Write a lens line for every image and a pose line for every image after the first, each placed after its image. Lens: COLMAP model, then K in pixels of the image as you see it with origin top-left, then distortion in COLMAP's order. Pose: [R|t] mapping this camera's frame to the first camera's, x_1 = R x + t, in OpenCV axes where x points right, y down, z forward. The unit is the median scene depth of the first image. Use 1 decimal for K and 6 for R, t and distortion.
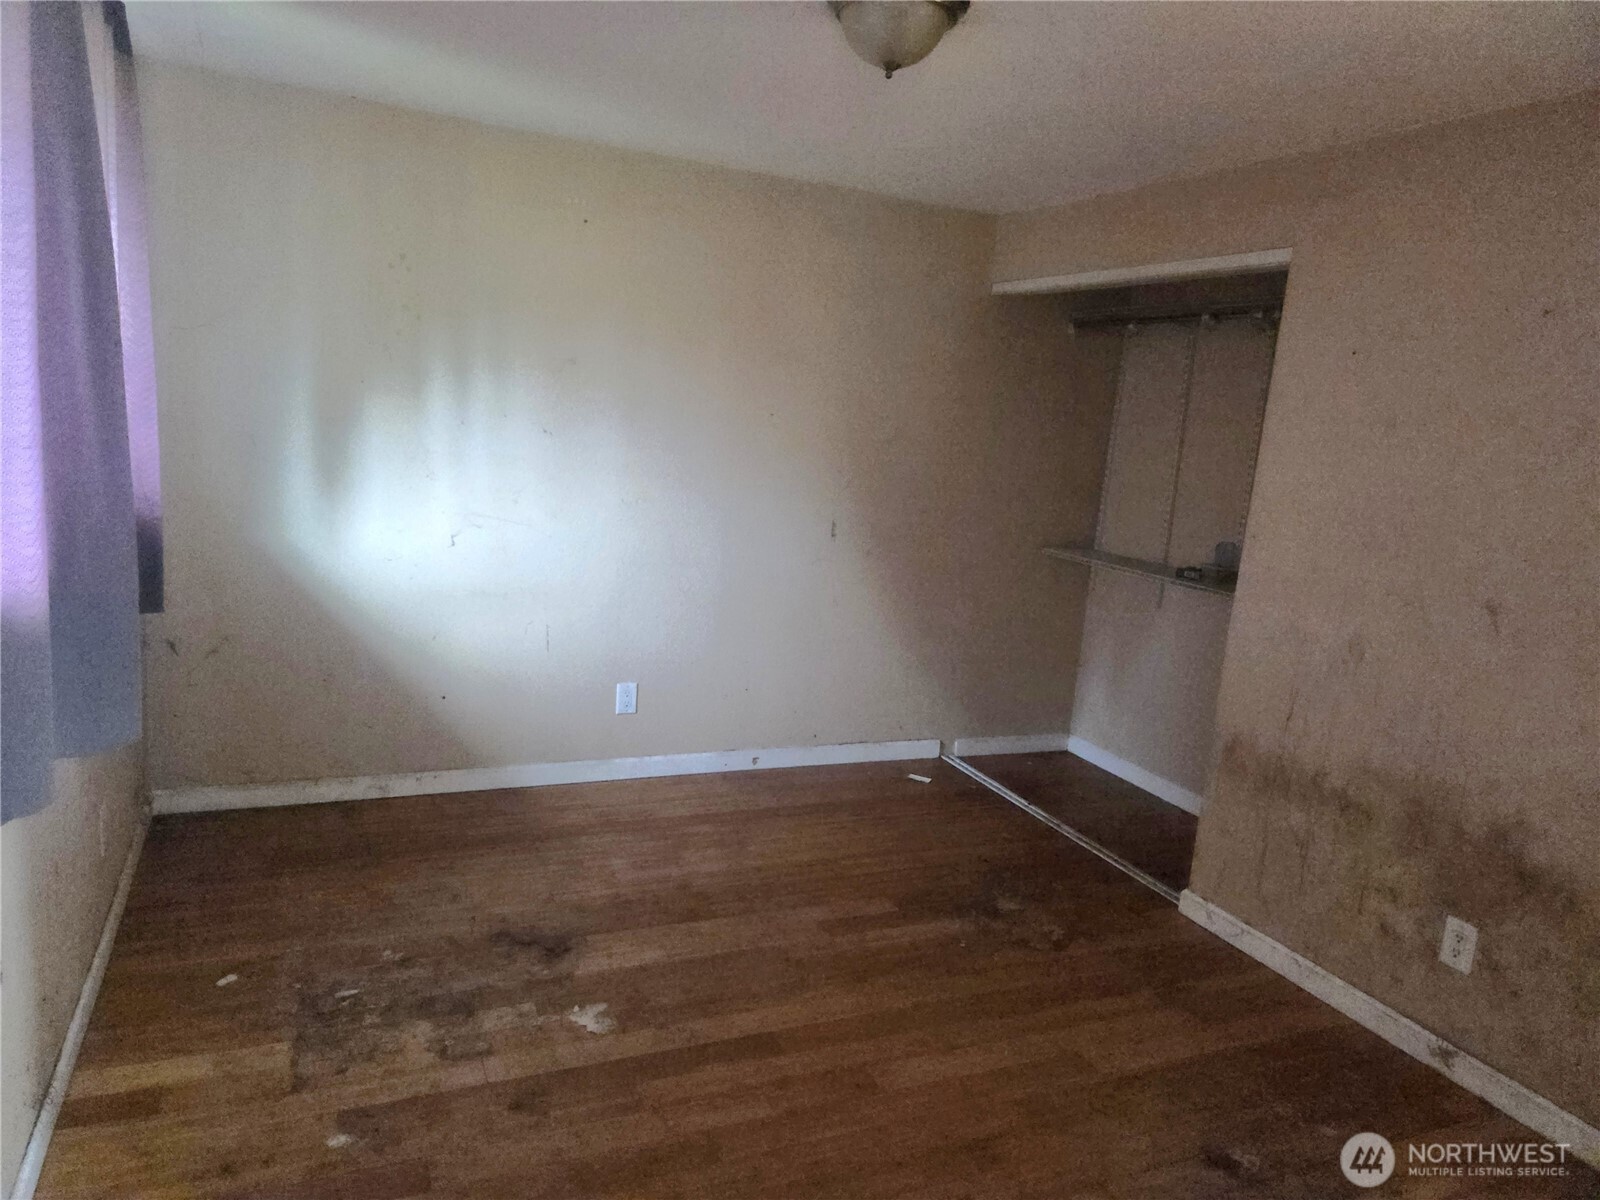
lens RADIAL K [[1070.7, 0, 771.6], [0, 1070.7, 603.5], [0, 0, 1]] dist [0.066853, -0.050033]
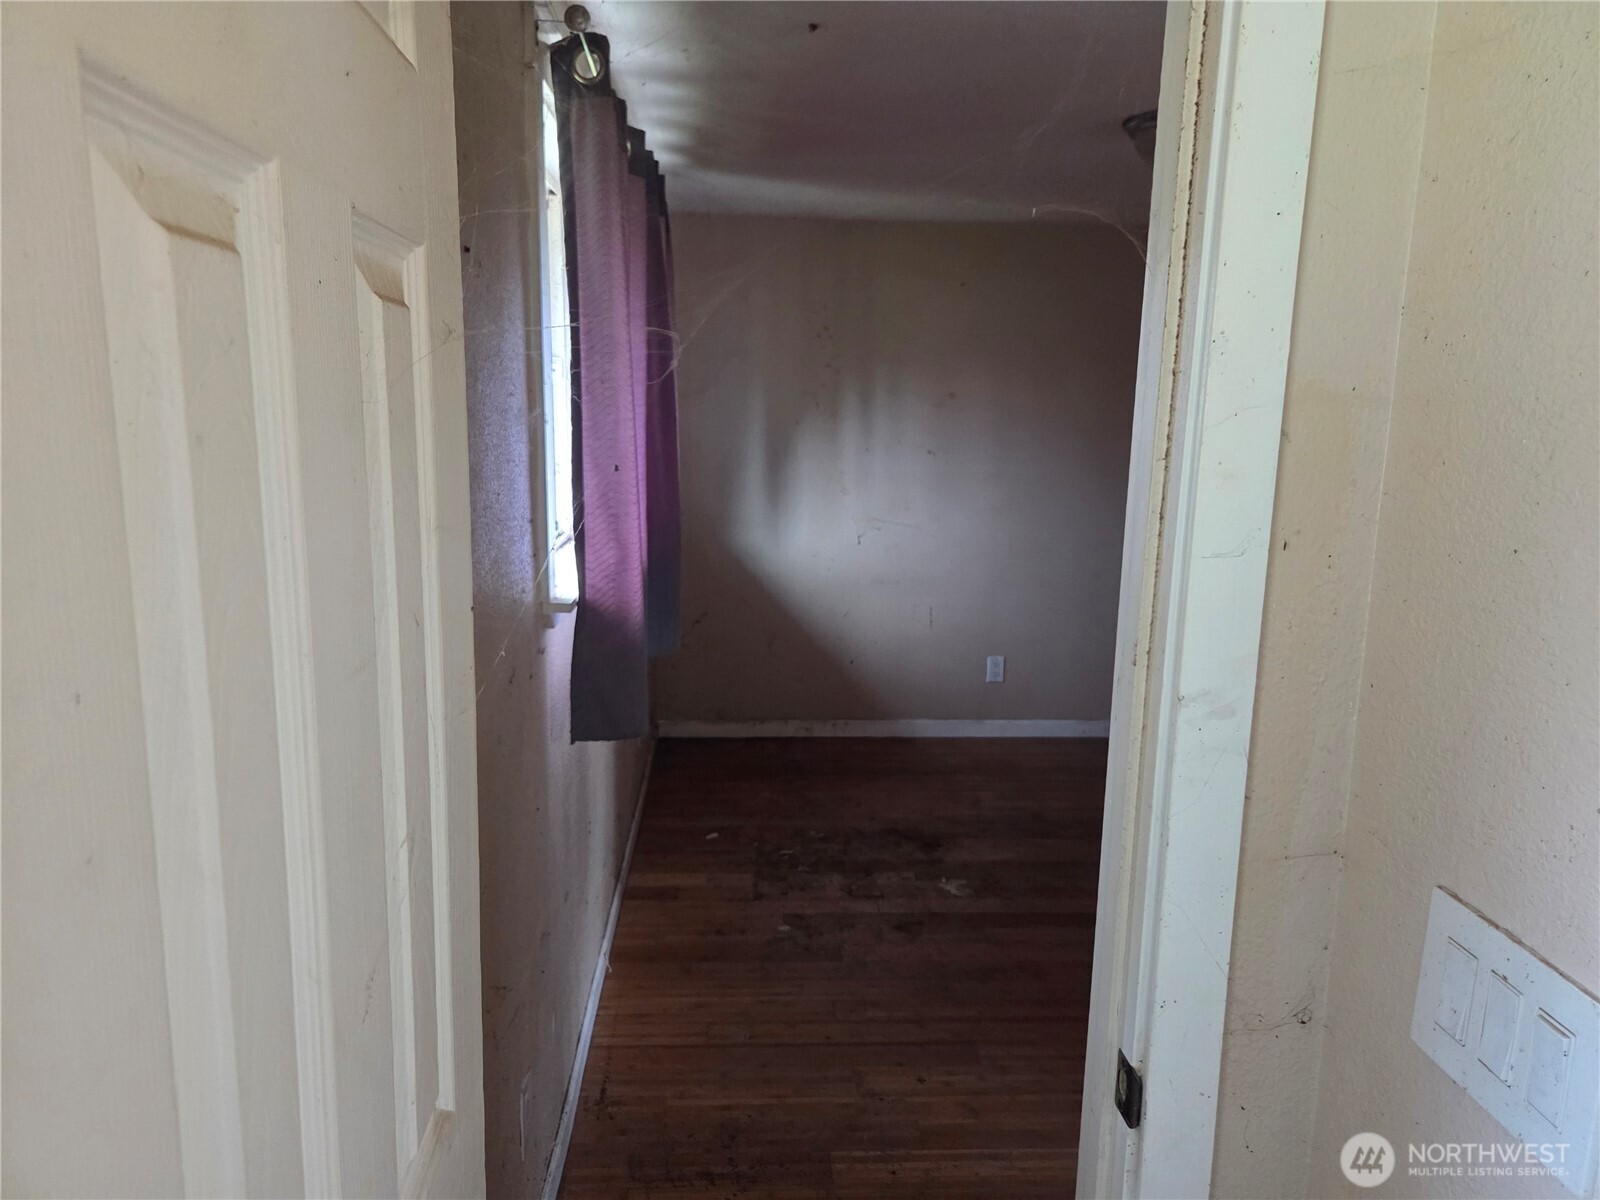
lens RADIAL K [[1070.7, 0, 797.8], [0, 1070.7, 606.3], [0, 0, 1]] dist [0.066853, -0.050033]
pose [[0.939160, 0.003435, -0.343462, 0.107221], [-0.007189, 0.999928, -0.009655, 0.046614], [0.343404, 0.011537, 0.939117, -0.326259]]
